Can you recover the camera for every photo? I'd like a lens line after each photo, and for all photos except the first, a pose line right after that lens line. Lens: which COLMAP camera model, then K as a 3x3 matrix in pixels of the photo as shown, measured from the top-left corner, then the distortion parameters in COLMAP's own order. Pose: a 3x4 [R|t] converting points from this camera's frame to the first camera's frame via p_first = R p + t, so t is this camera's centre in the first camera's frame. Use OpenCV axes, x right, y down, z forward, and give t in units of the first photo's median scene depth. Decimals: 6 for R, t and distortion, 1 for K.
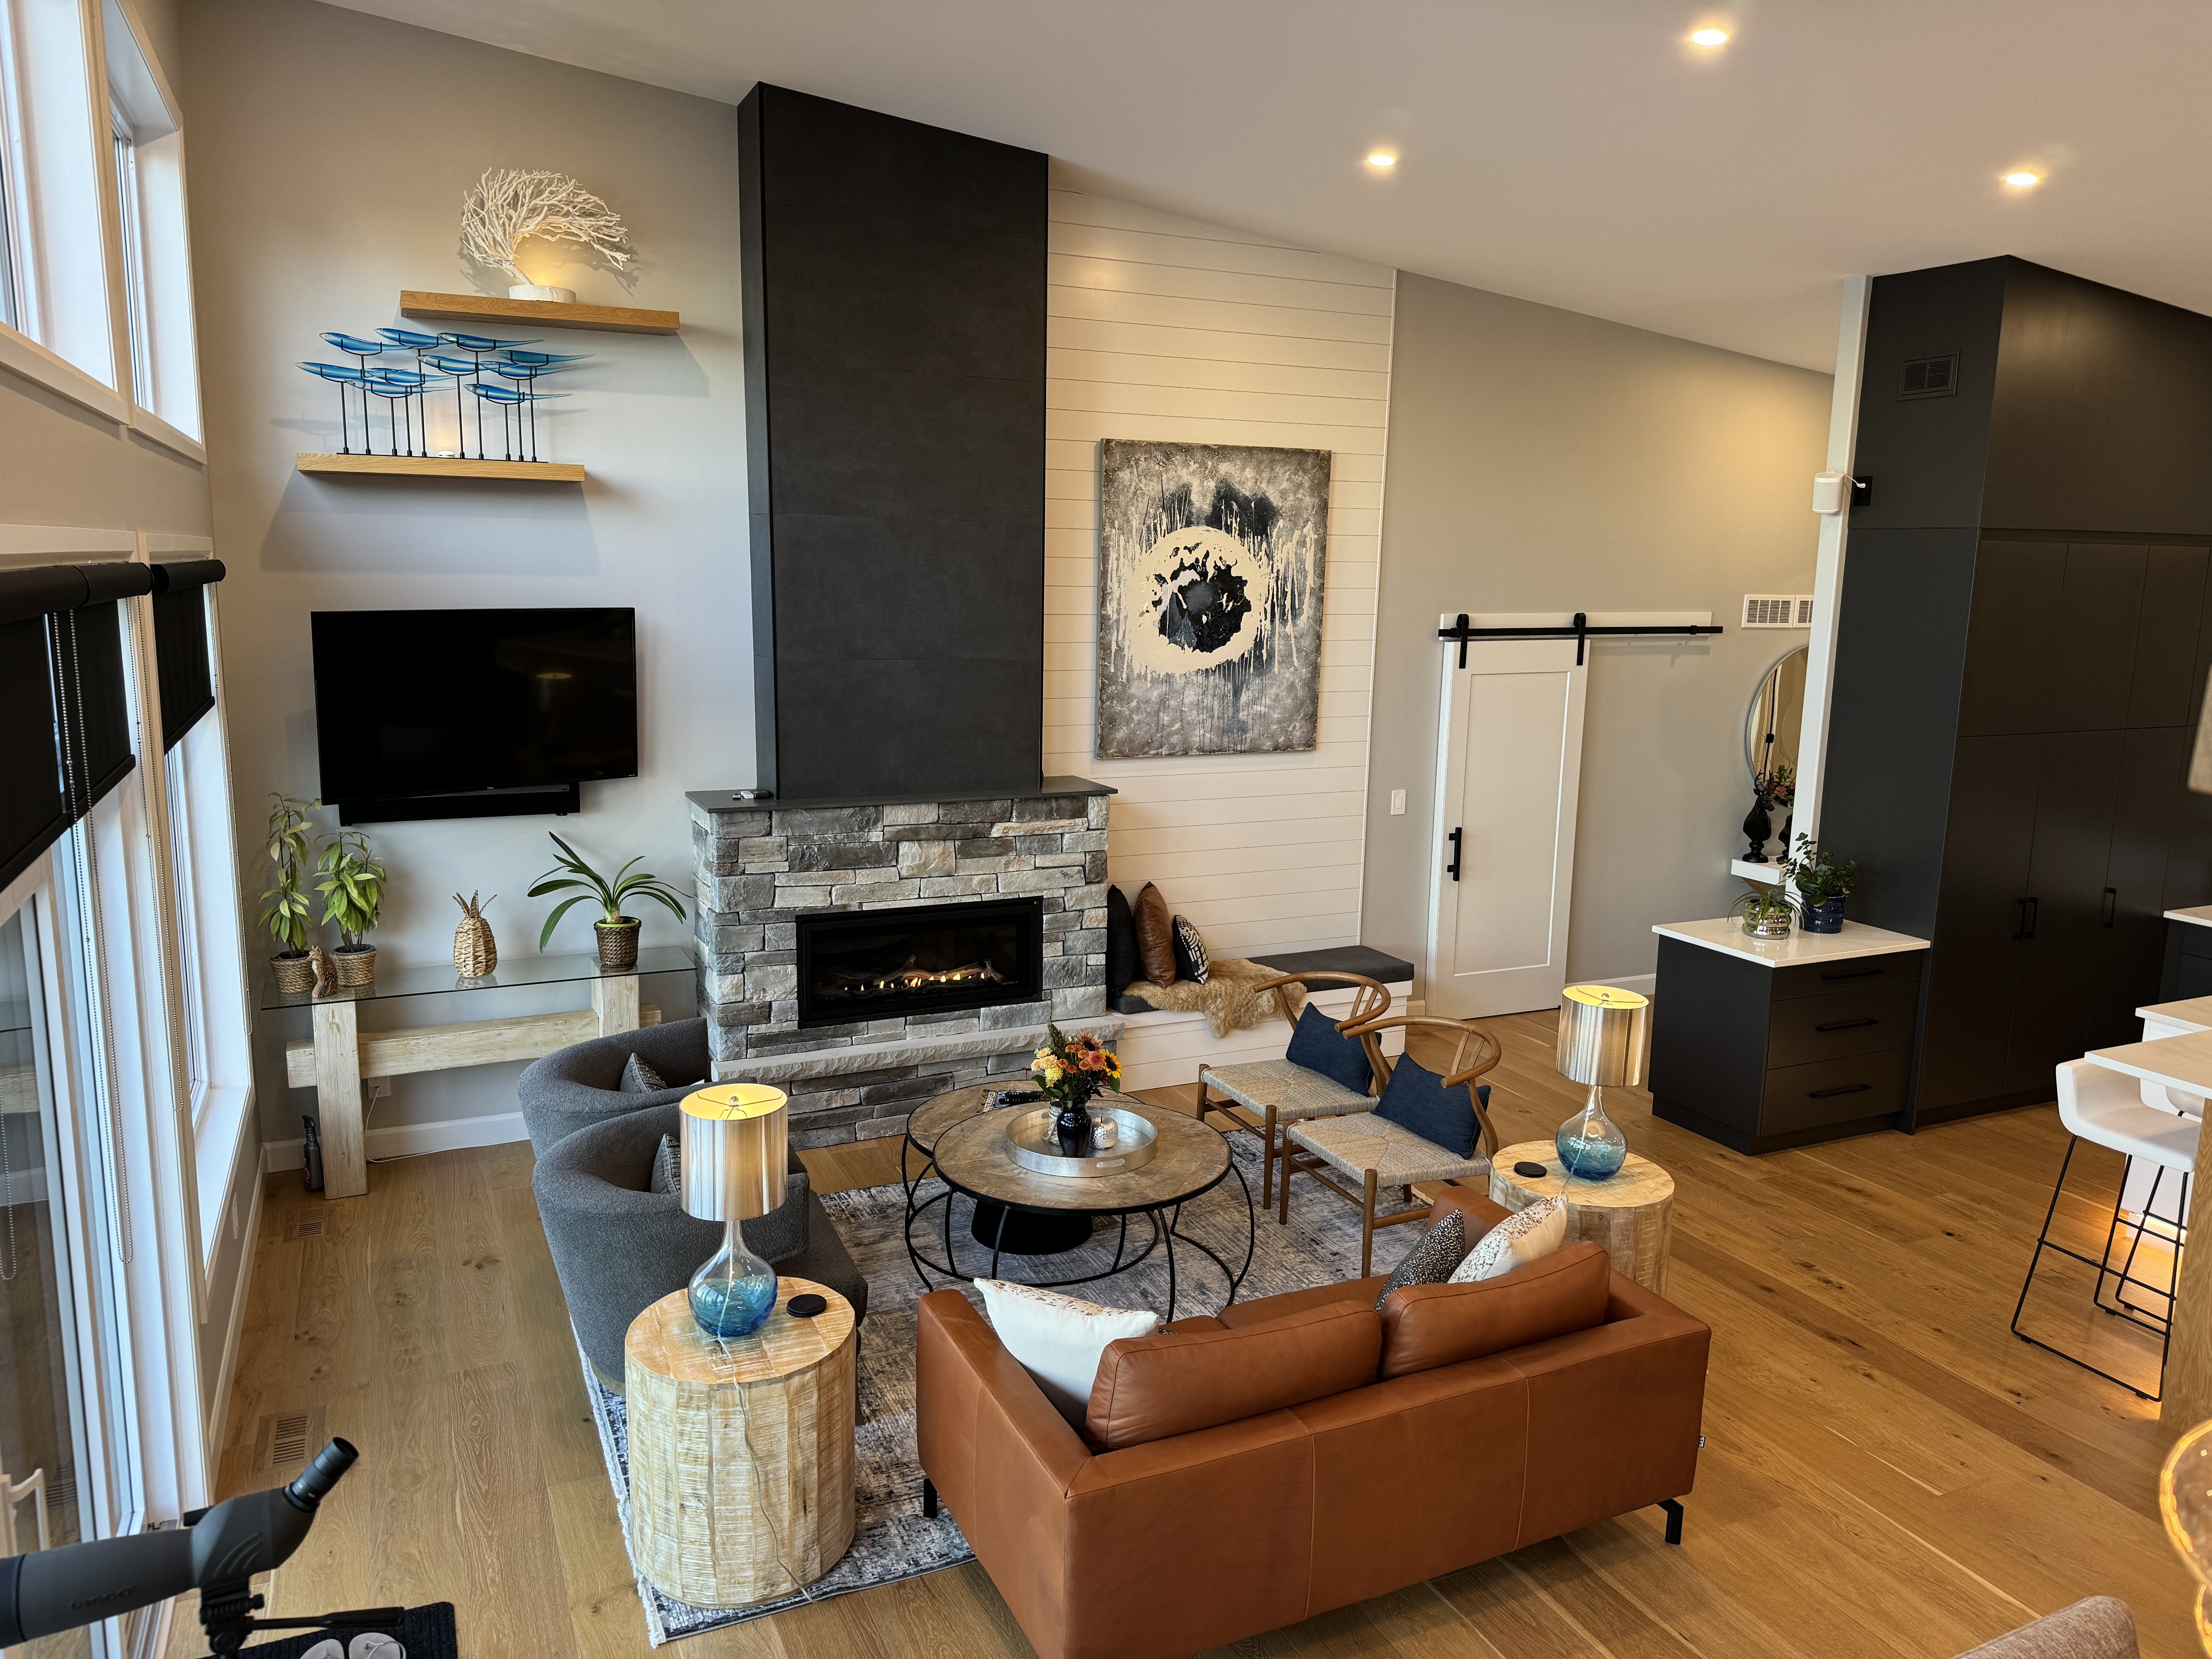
lens RADIAL K [[1541.7, 0, 1106.0], [0, 1541.7, 829.5], [0, 0, 1]] dist [0.148983, -0.239217]
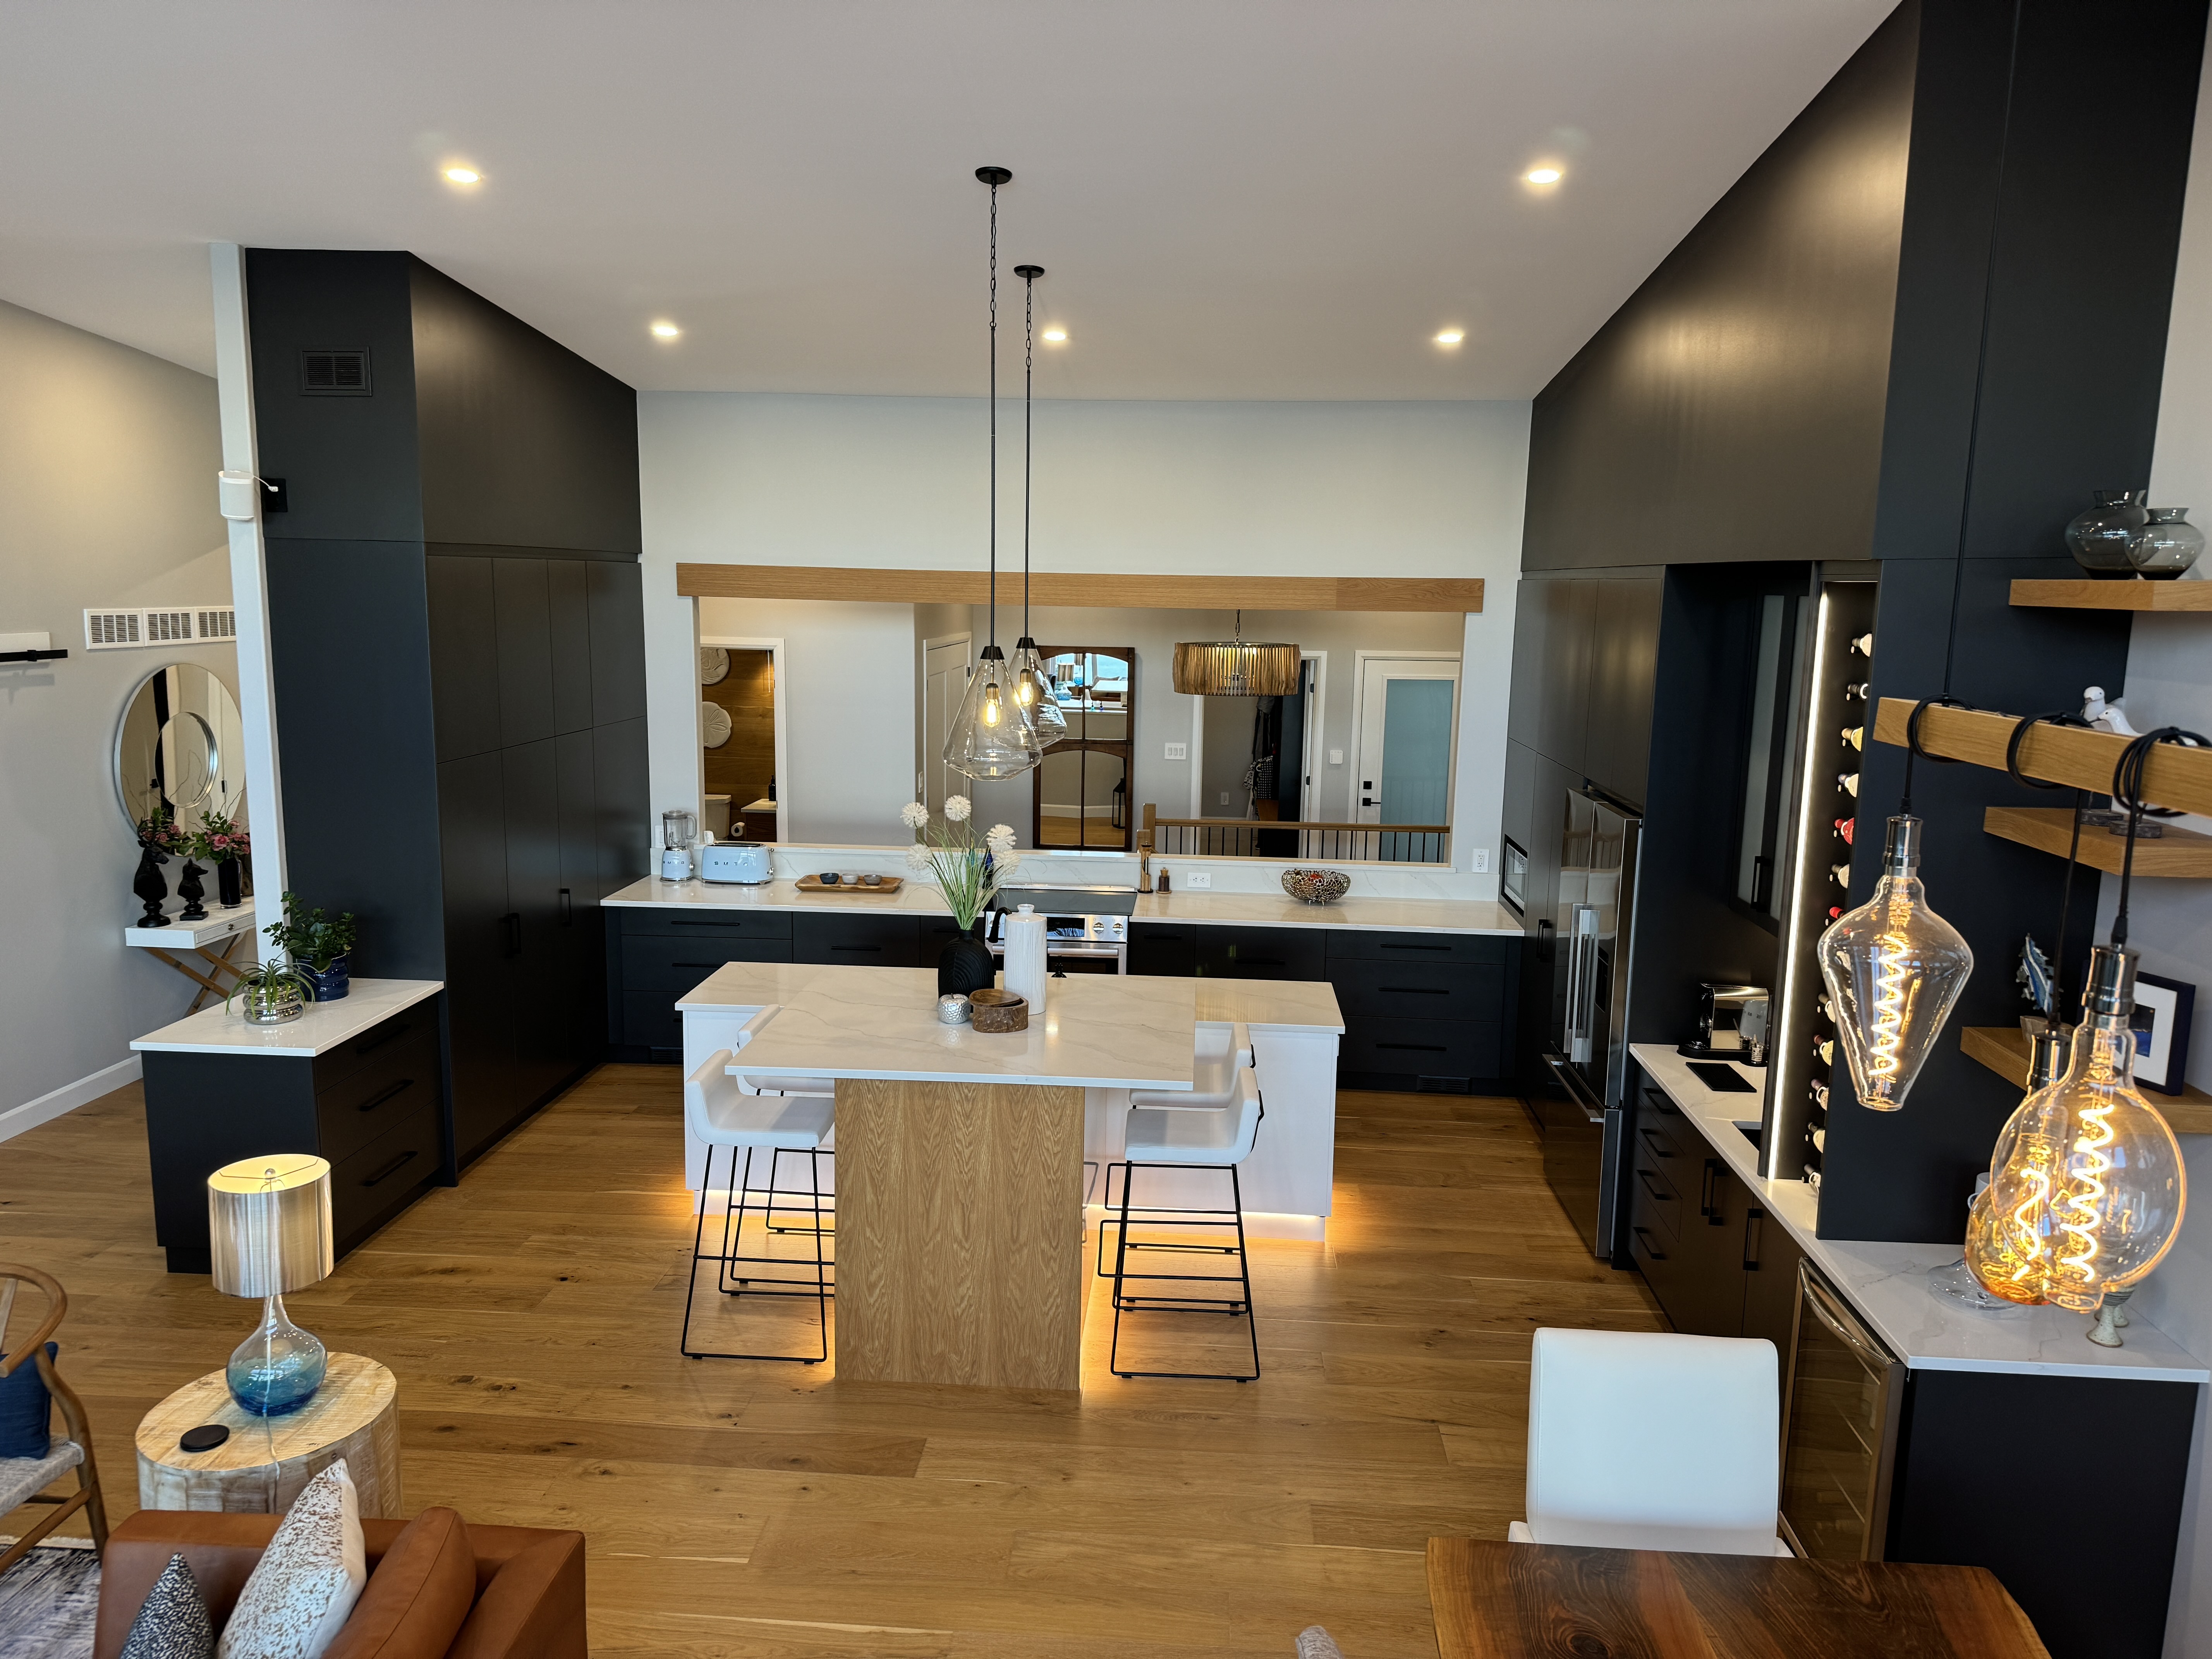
lens RADIAL K [[1542.2, 0, 1106.0], [0, 1542.2, 829.5], [0, 0, 1]] dist [0.080056, -0.104662]
pose [[0.480312, -0.145521, 0.864942, -0.074175], [0.137781, 0.986416, 0.089447, -0.044005], [-0.866208, 0.076210, 0.493837, 0.177186]]
